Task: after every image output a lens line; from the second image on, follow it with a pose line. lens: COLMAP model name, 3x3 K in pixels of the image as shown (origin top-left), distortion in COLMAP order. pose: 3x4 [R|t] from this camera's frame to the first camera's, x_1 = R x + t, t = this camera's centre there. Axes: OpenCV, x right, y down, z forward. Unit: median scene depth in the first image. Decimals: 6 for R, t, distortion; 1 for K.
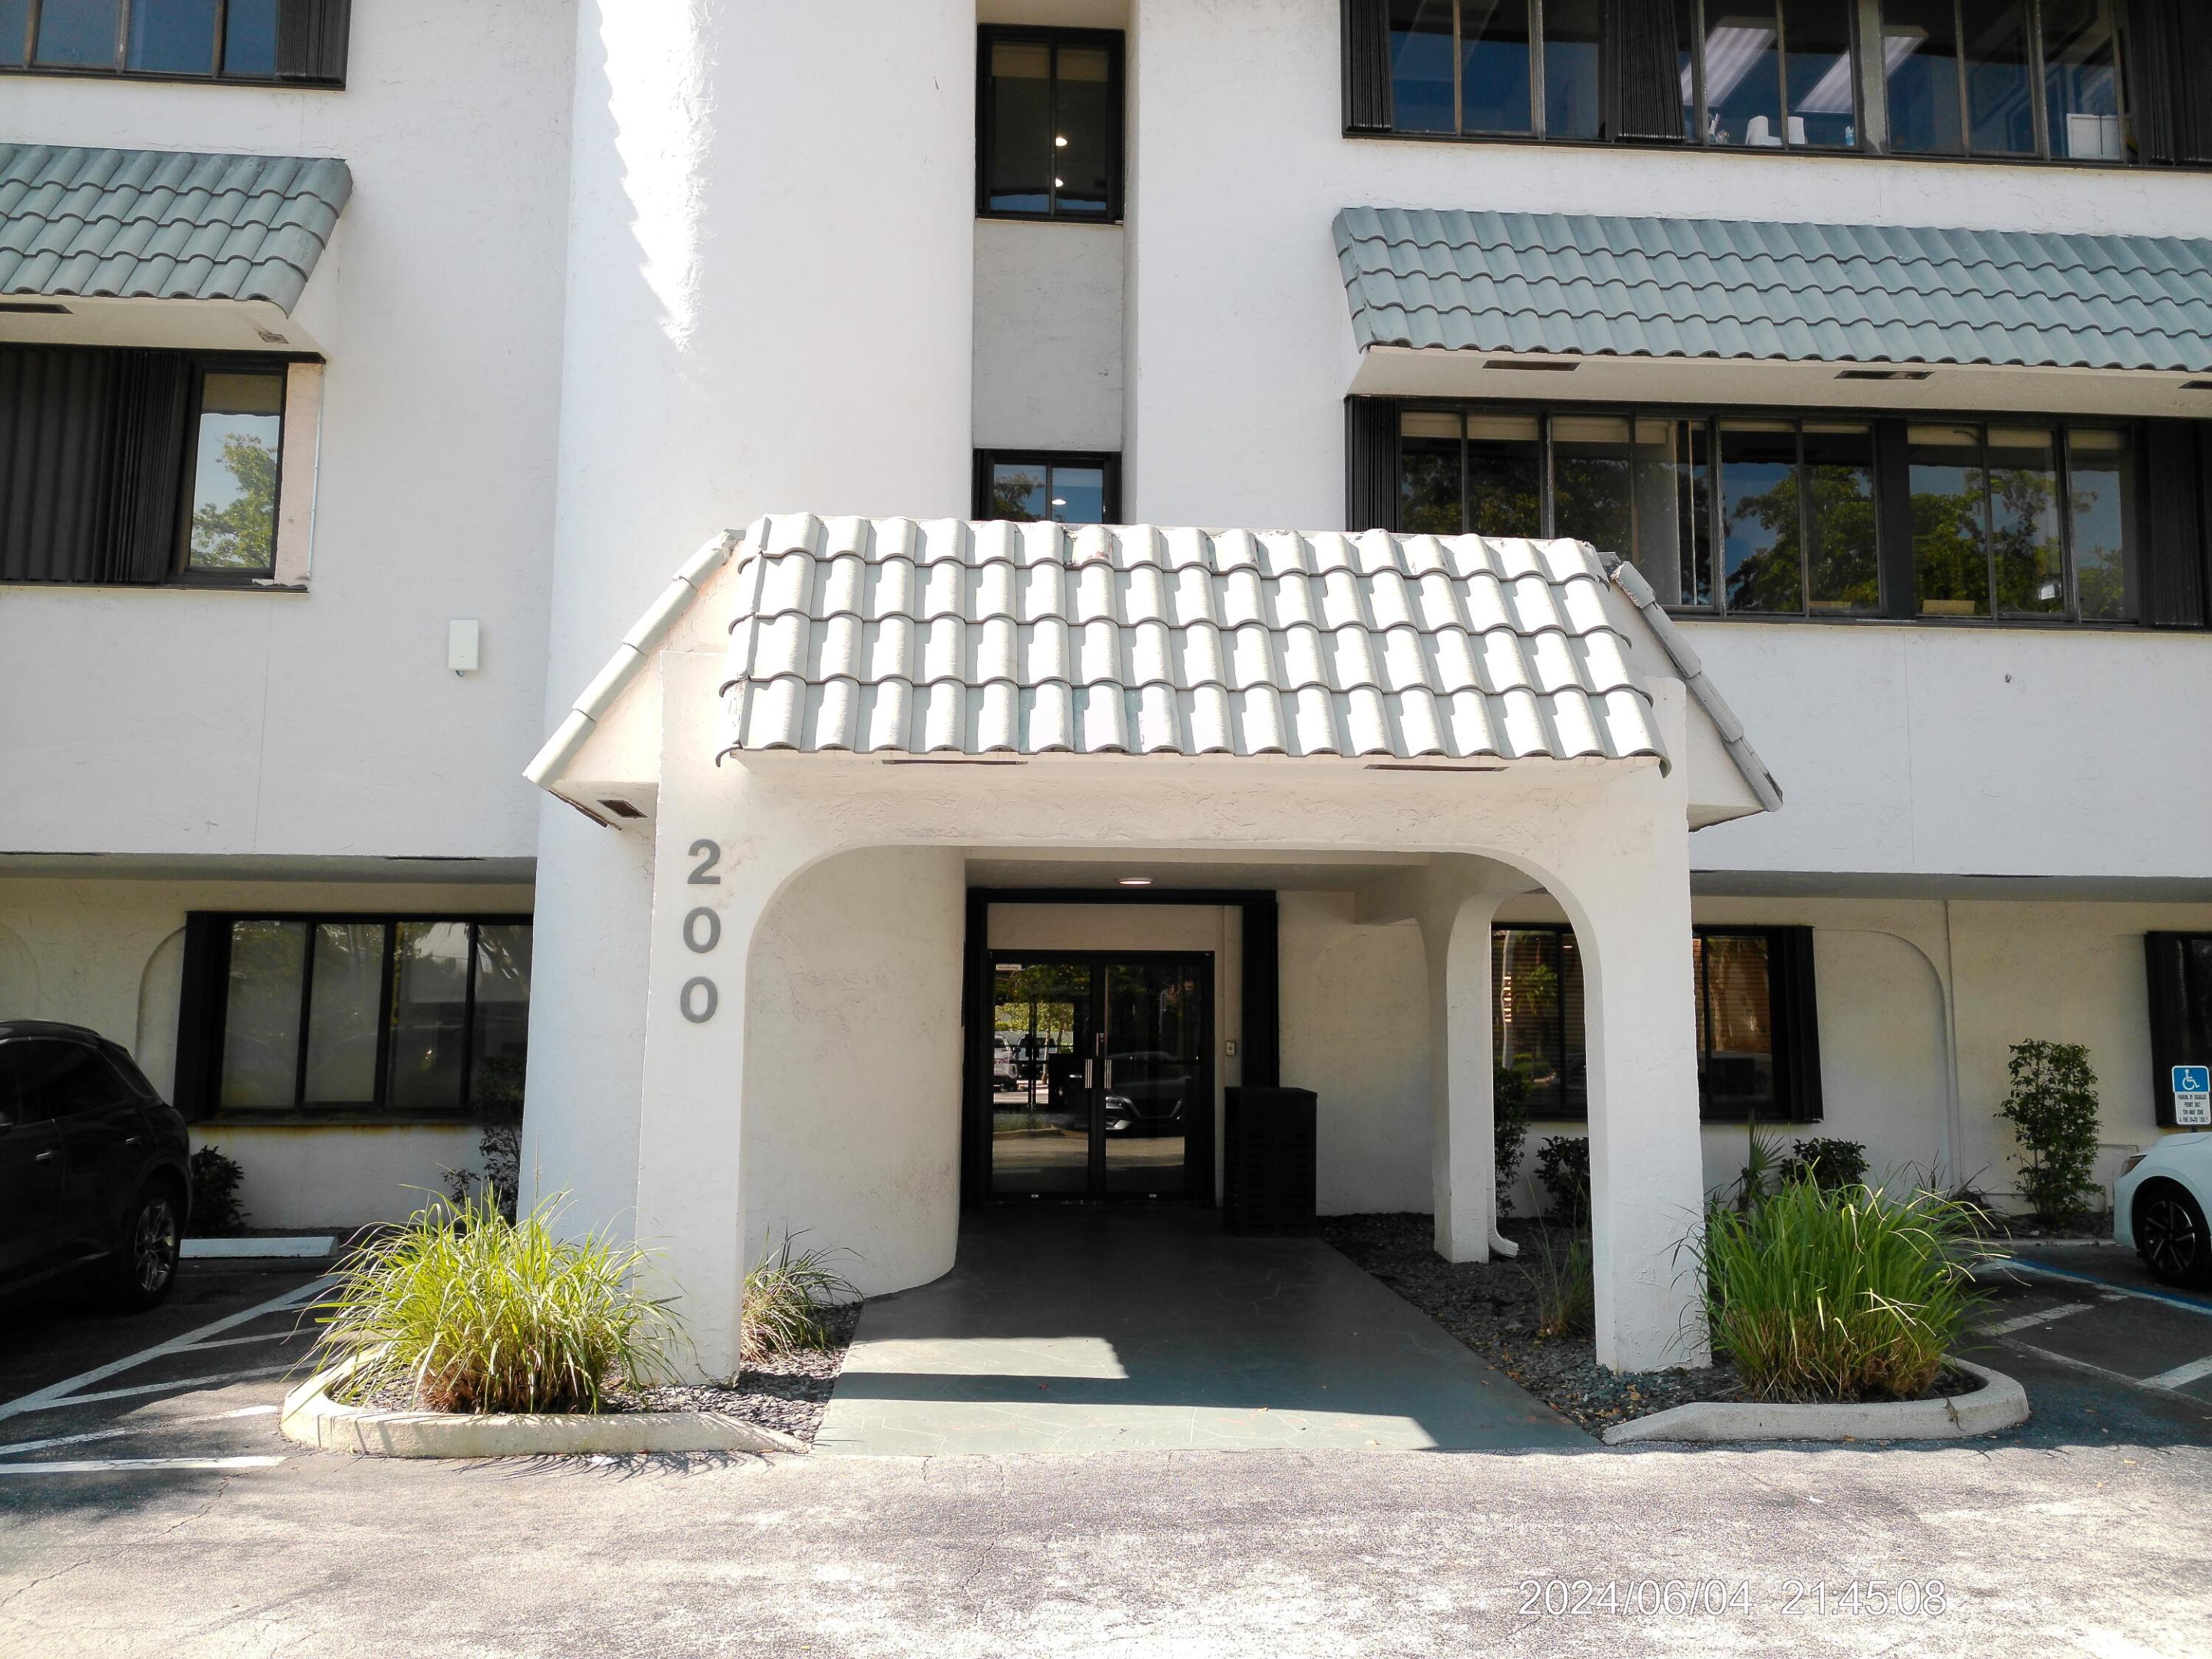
lens RADIAL K [[1664.3, 0, 1093.2], [0, 1664.3, 835.8], [0, 0, 1]] dist [0.093783, -0.112679]
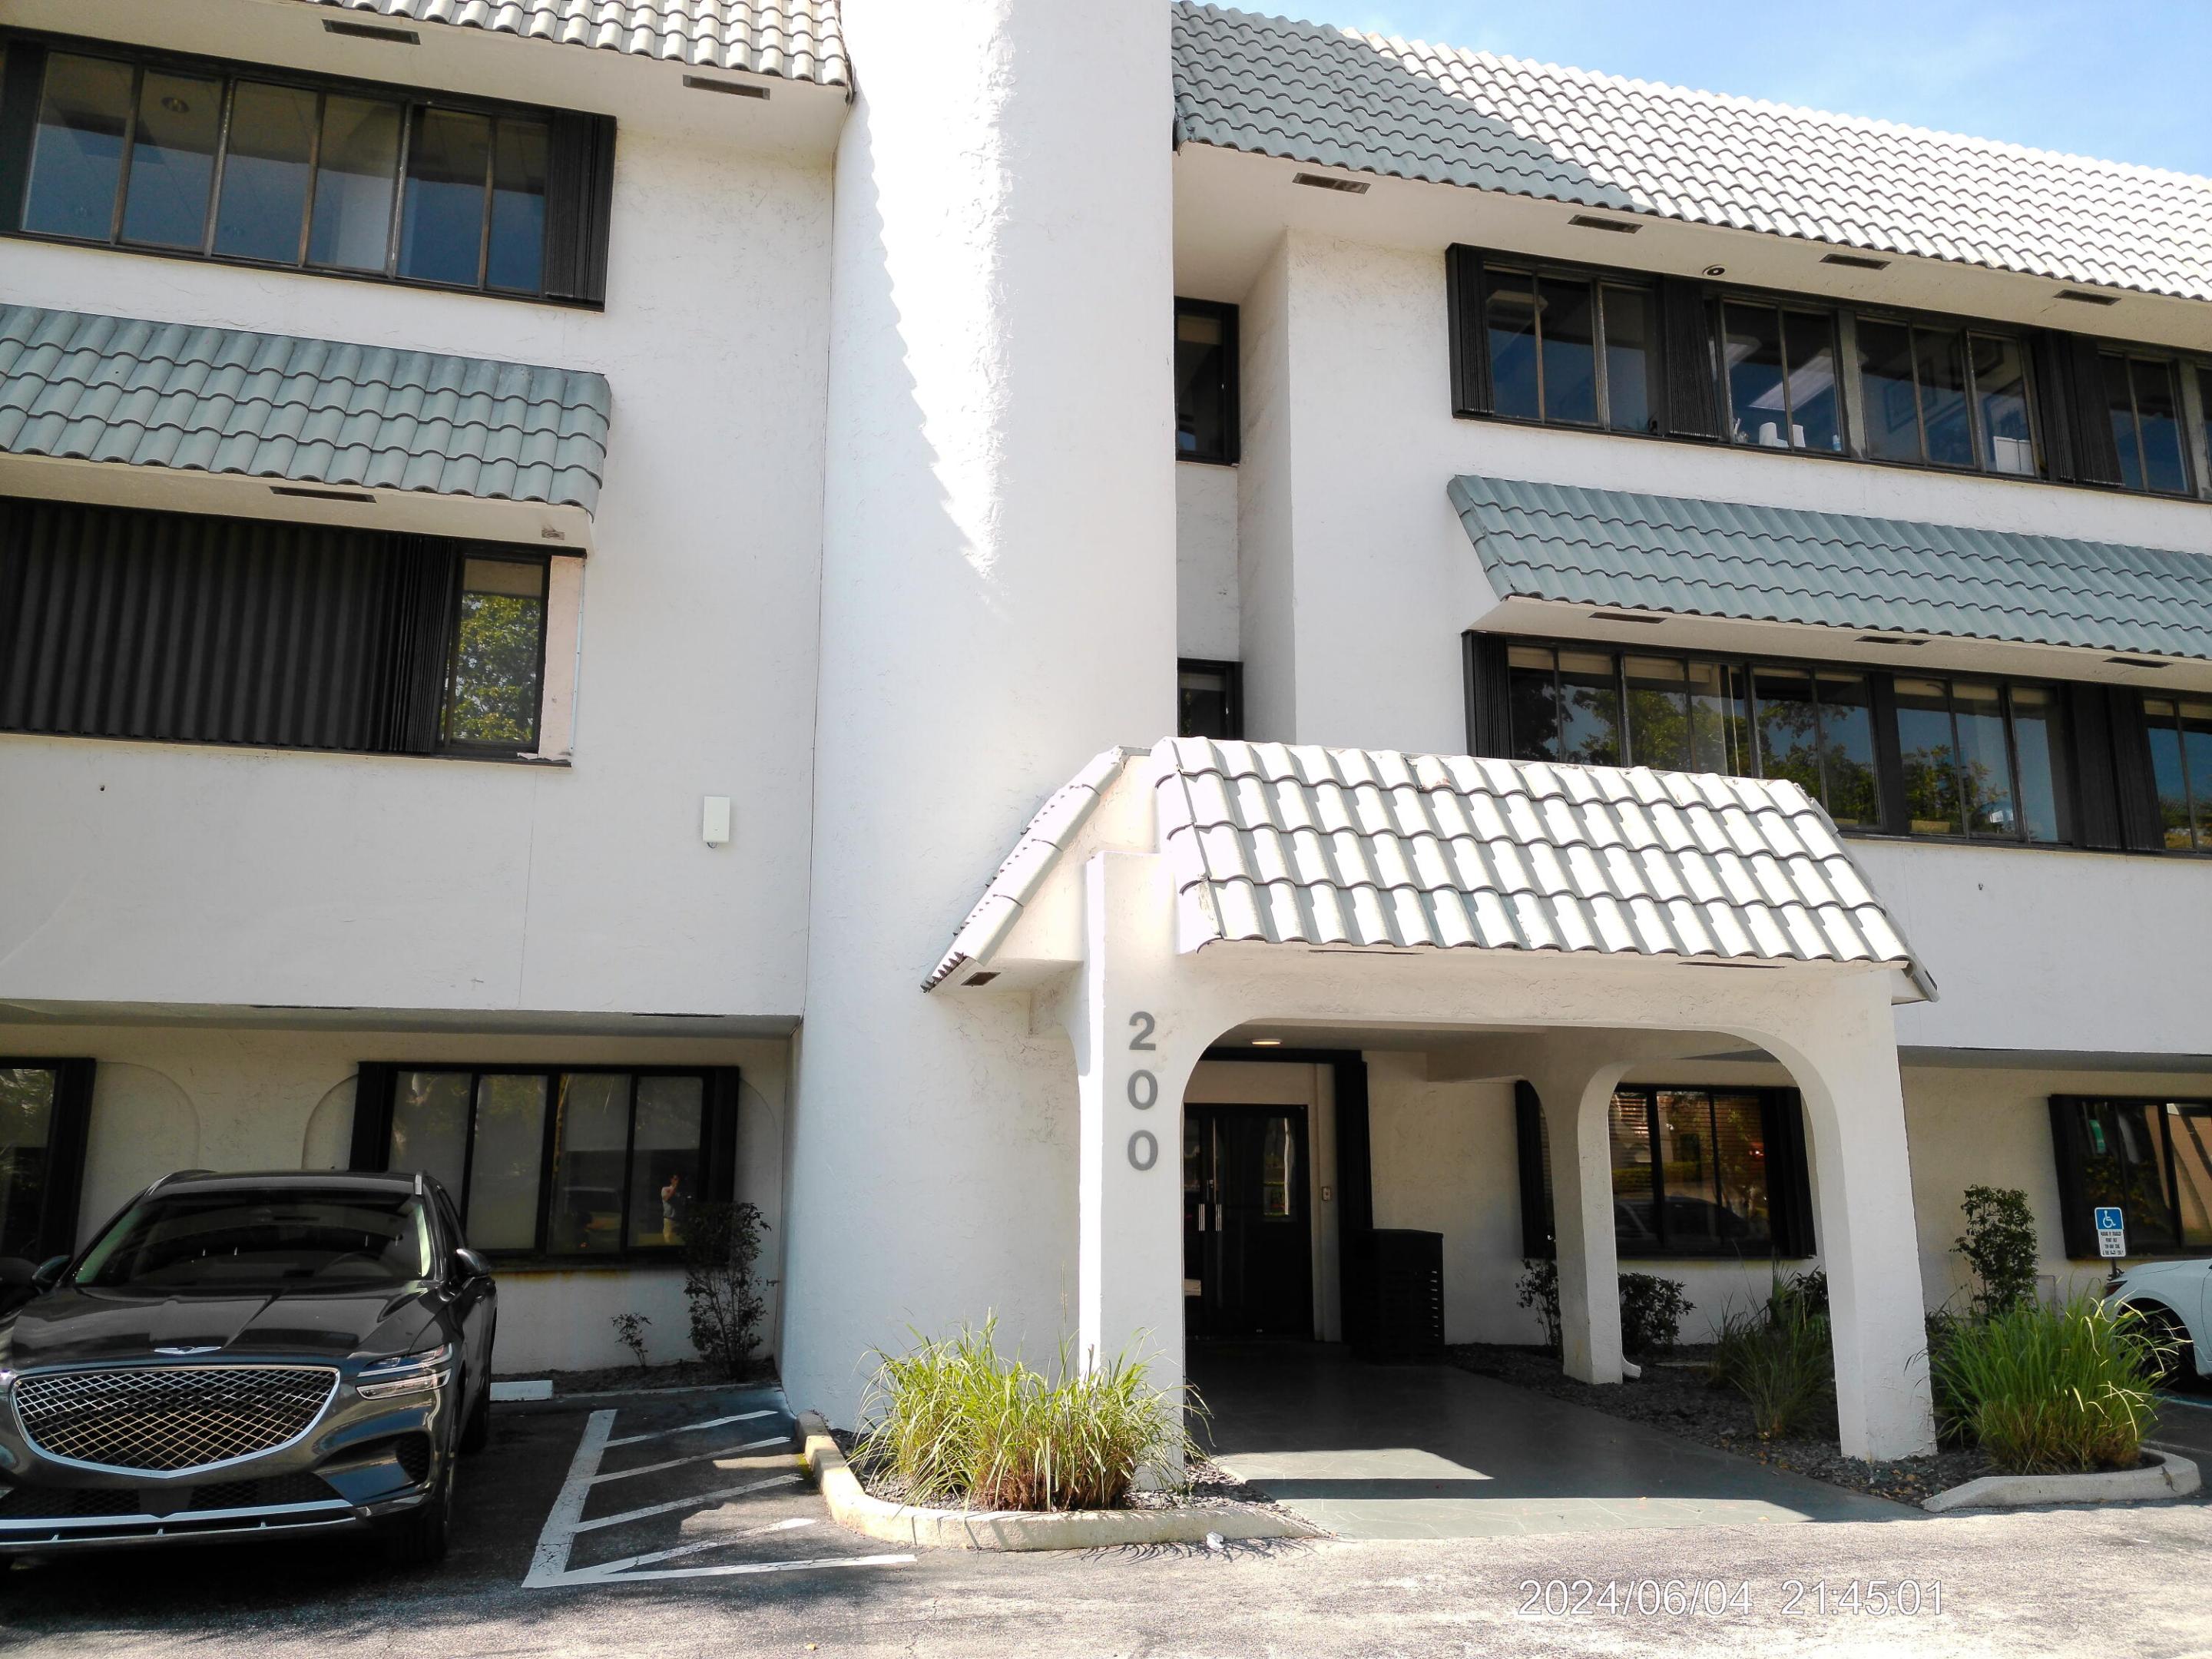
lens RADIAL K [[1664.3, 0, 1093.2], [0, 1664.3, 835.8], [0, 0, 1]] dist [0.093783, -0.112679]
pose [[0.985777, 0.031804, 0.165019, -0.320542], [-0.017611, 0.996073, -0.086766, -0.013151], [-0.167131, 0.082626, 0.982466, -0.108083]]
